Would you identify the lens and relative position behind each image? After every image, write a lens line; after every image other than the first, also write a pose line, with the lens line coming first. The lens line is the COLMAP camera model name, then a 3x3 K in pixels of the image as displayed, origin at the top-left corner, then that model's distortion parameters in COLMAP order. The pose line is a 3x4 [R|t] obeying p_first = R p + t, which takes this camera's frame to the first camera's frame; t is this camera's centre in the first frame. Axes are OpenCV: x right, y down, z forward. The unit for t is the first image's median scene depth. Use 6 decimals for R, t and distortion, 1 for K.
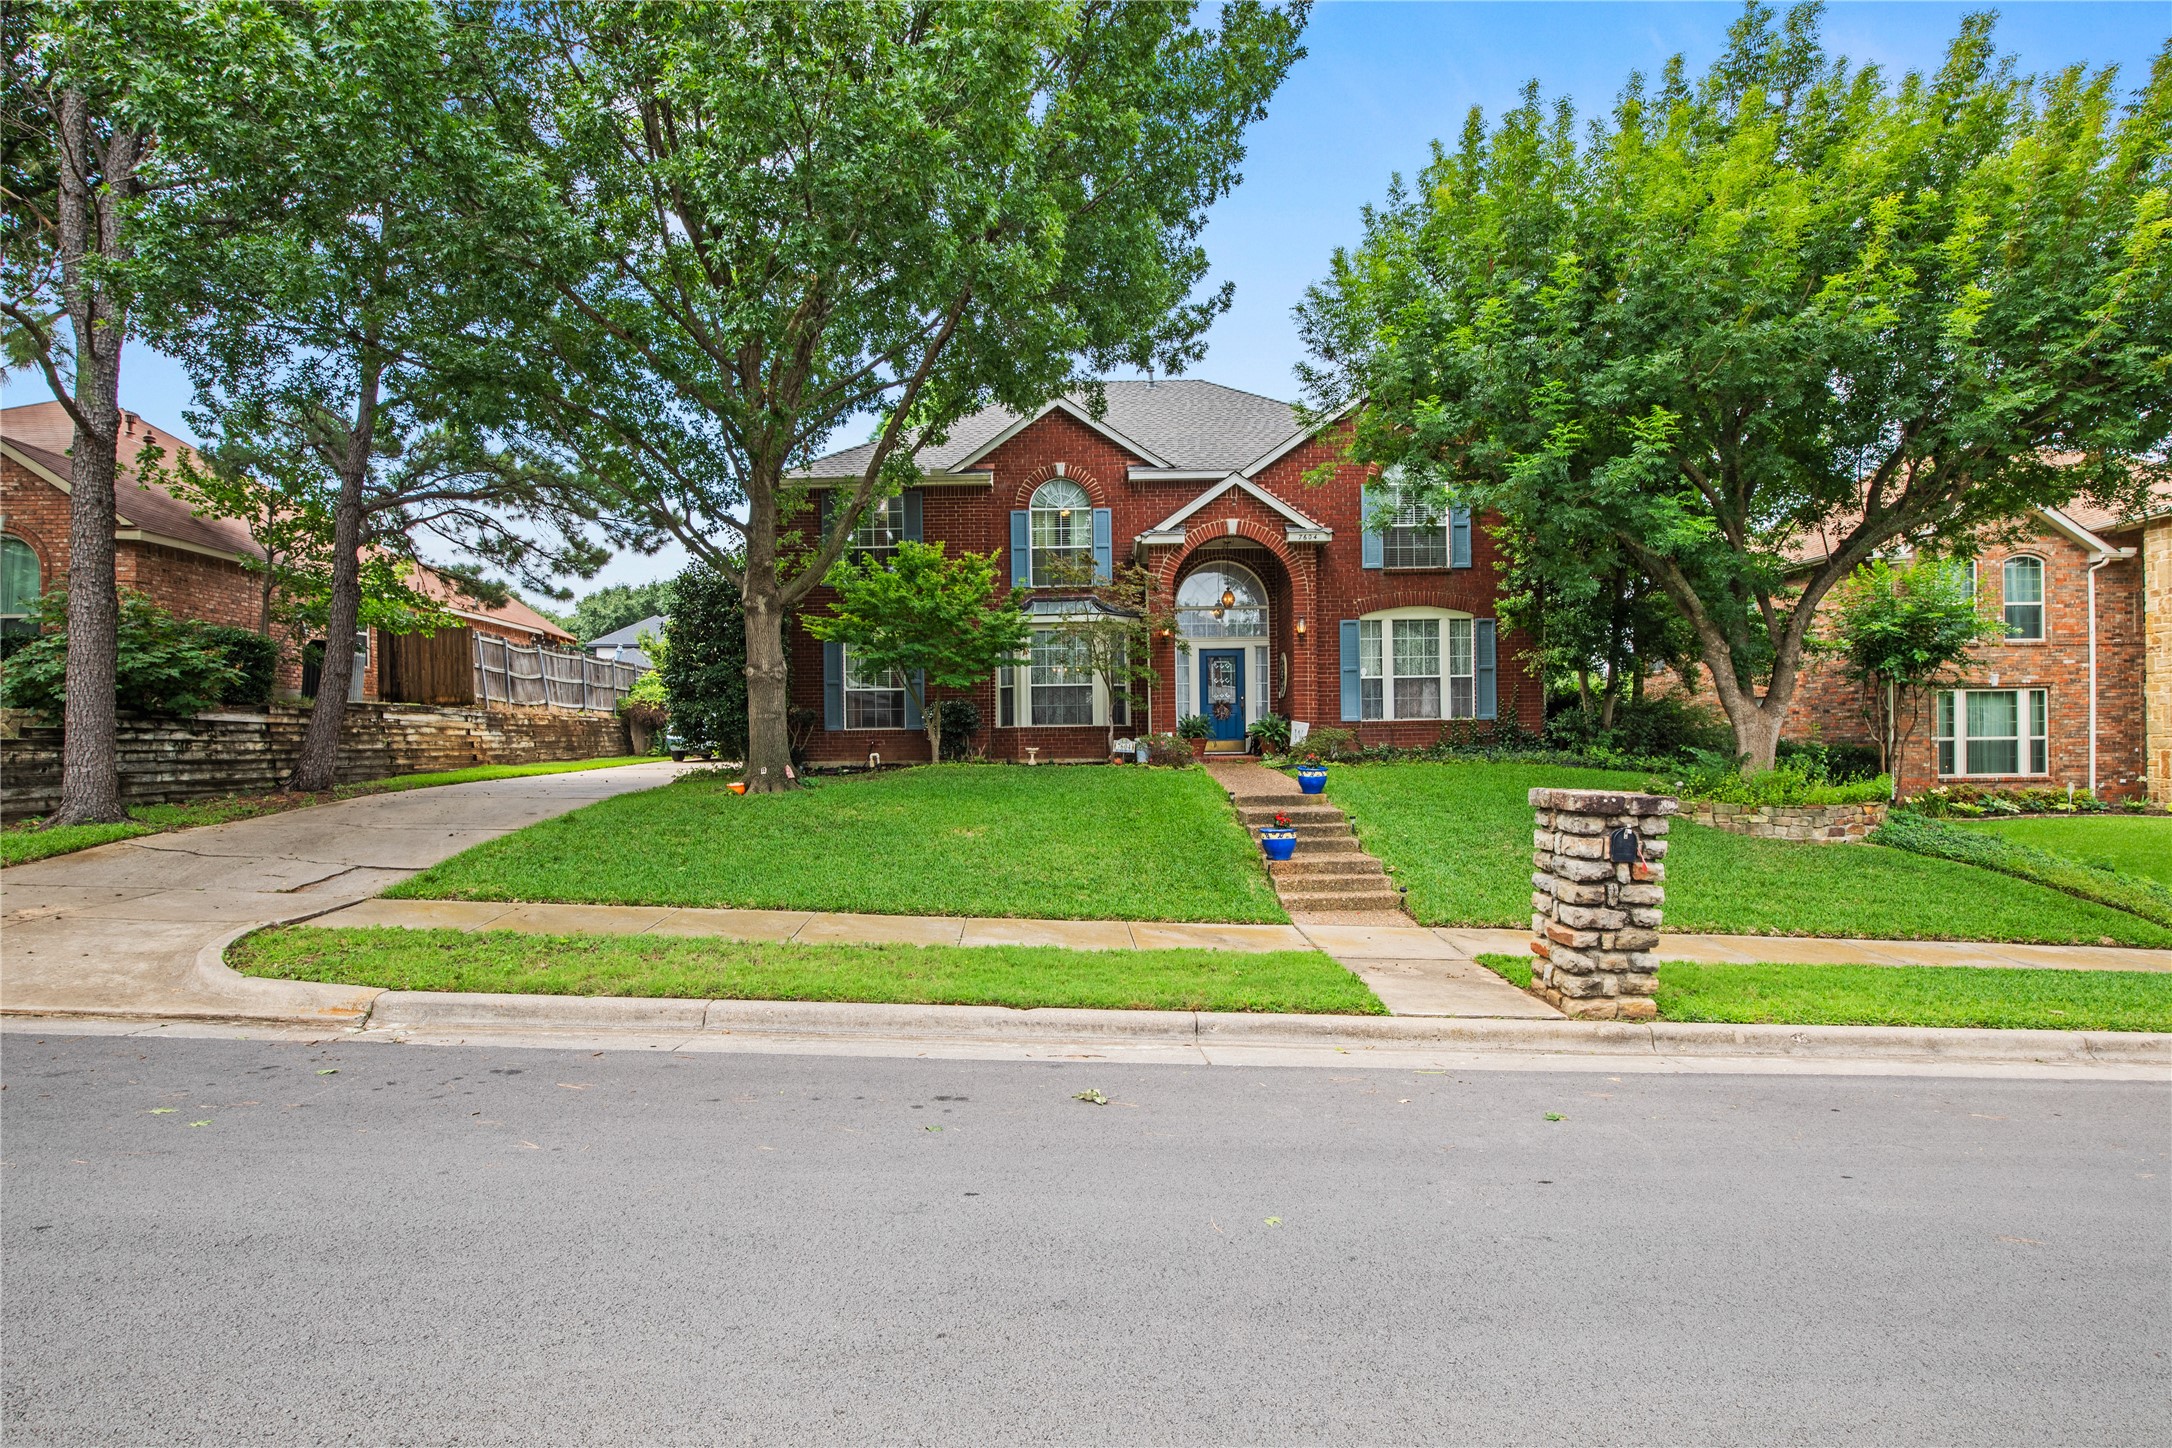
lens RADIAL K [[1011.5, 0, 1079.8], [0, 1011.5, 717.3], [0, 0, 1]] dist [-0.025344, -0.000508]
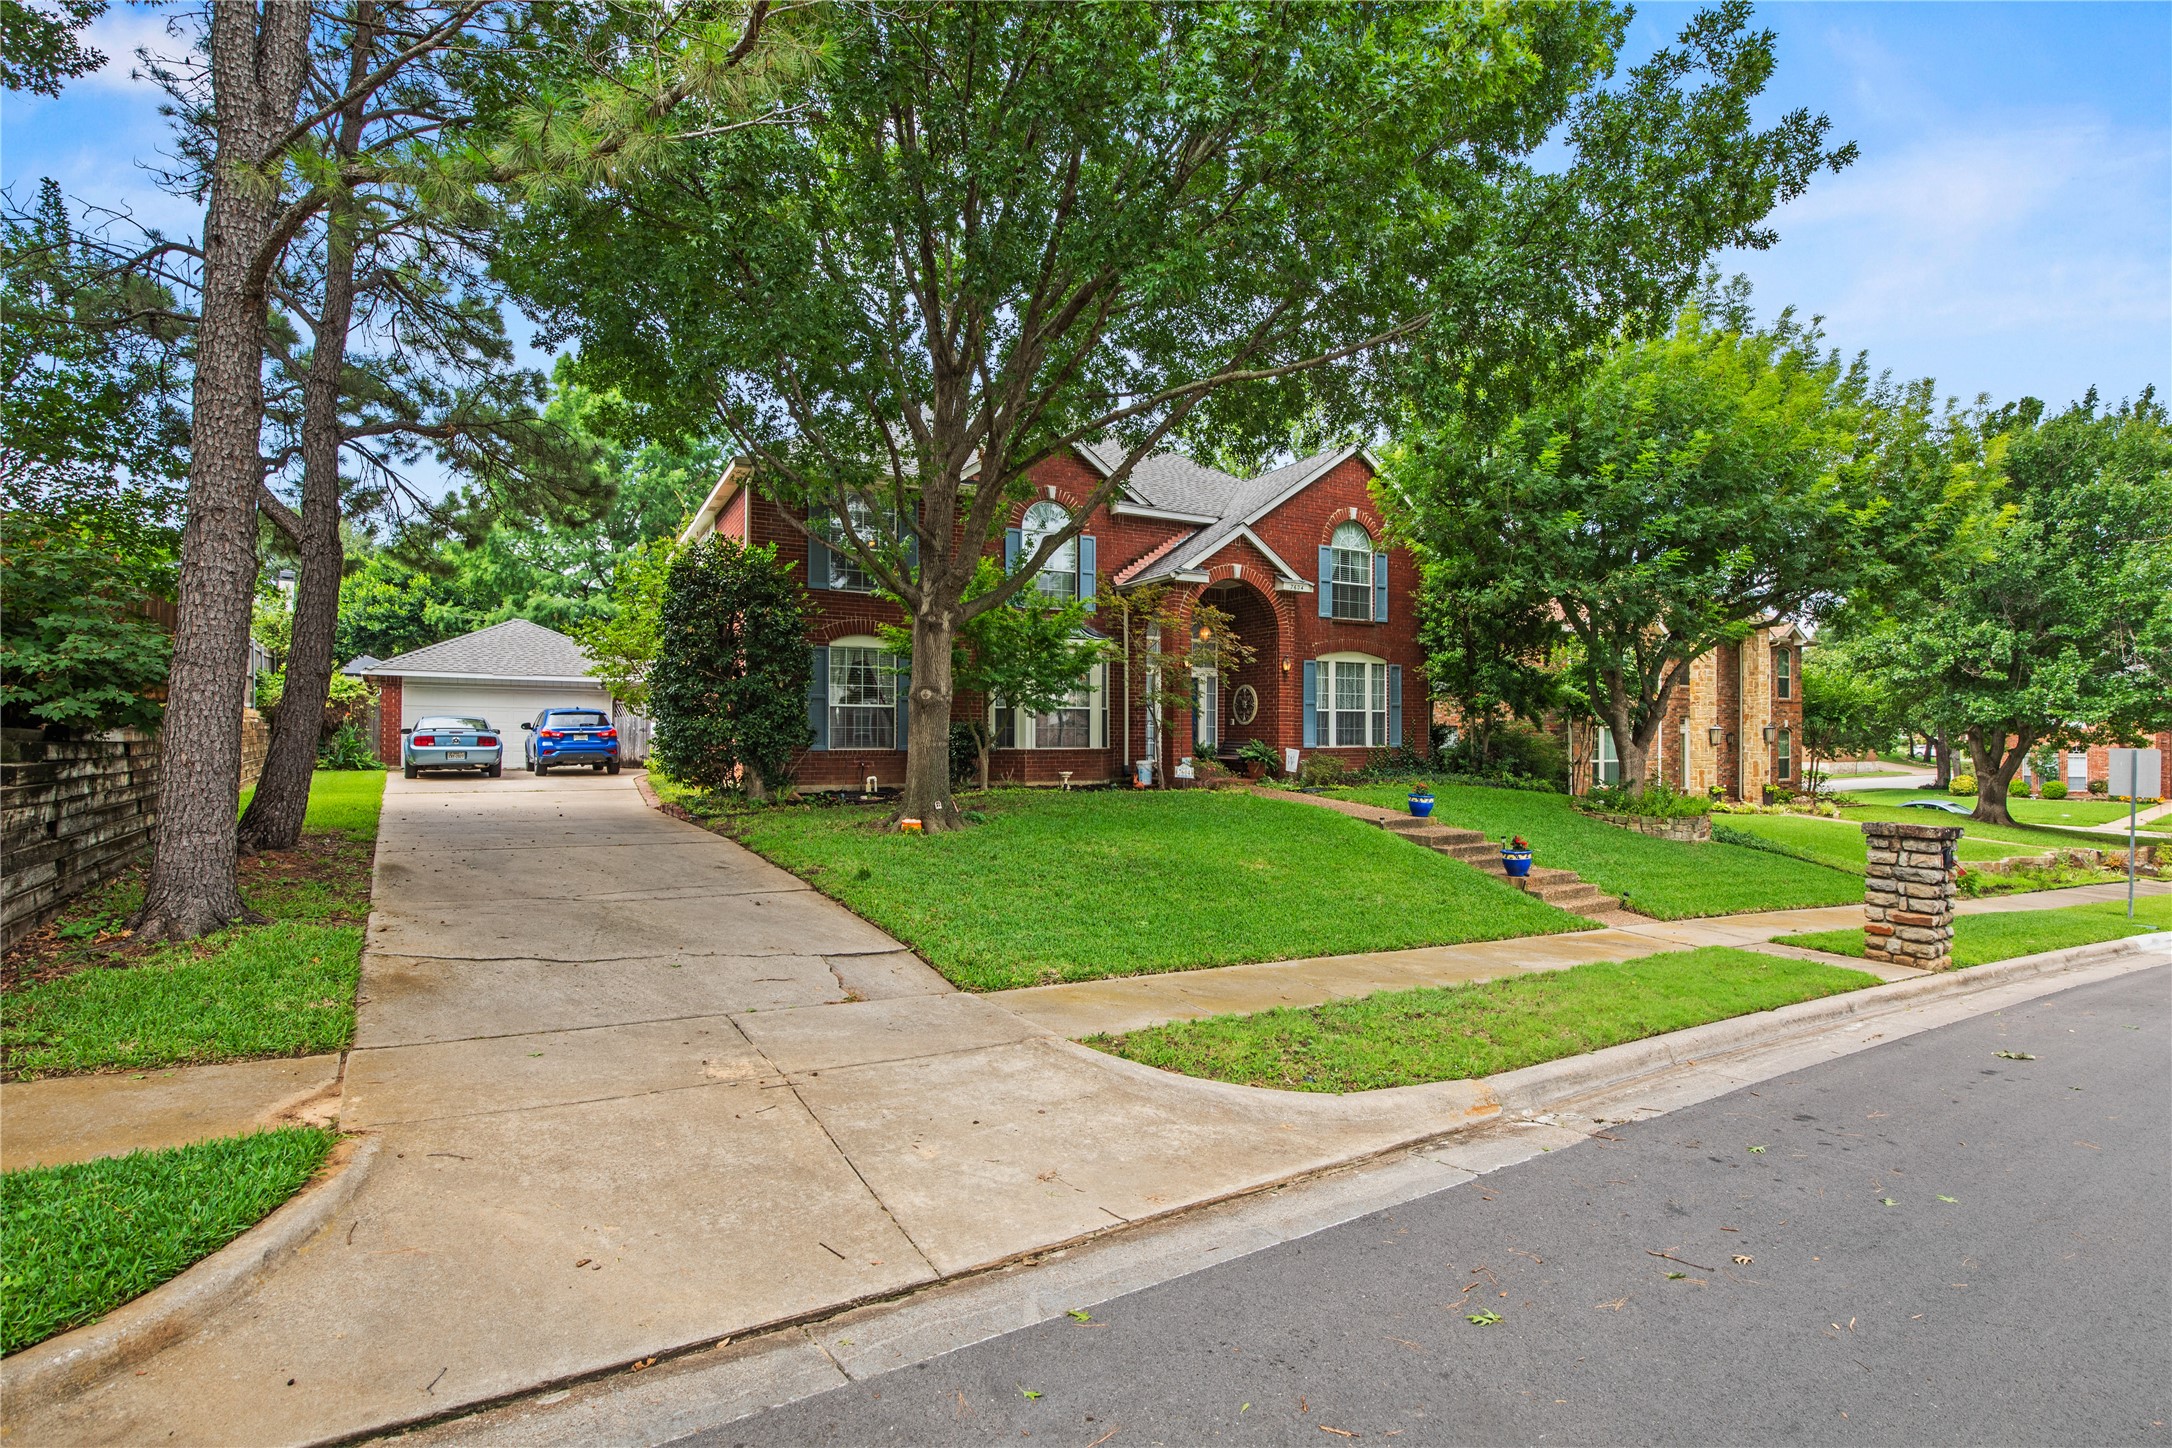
lens RADIAL K [[1004.3, 0, 1088.6], [0, 1004.3, 712.1], [0, 0, 1]] dist [-0.023278, -0.000152]
pose [[0.866844, 0.025620, 0.497920, -0.528441], [-0.024531, 0.999661, -0.008730, -0.020854], [-0.497975, -0.004647, 0.867179, 0.126435]]
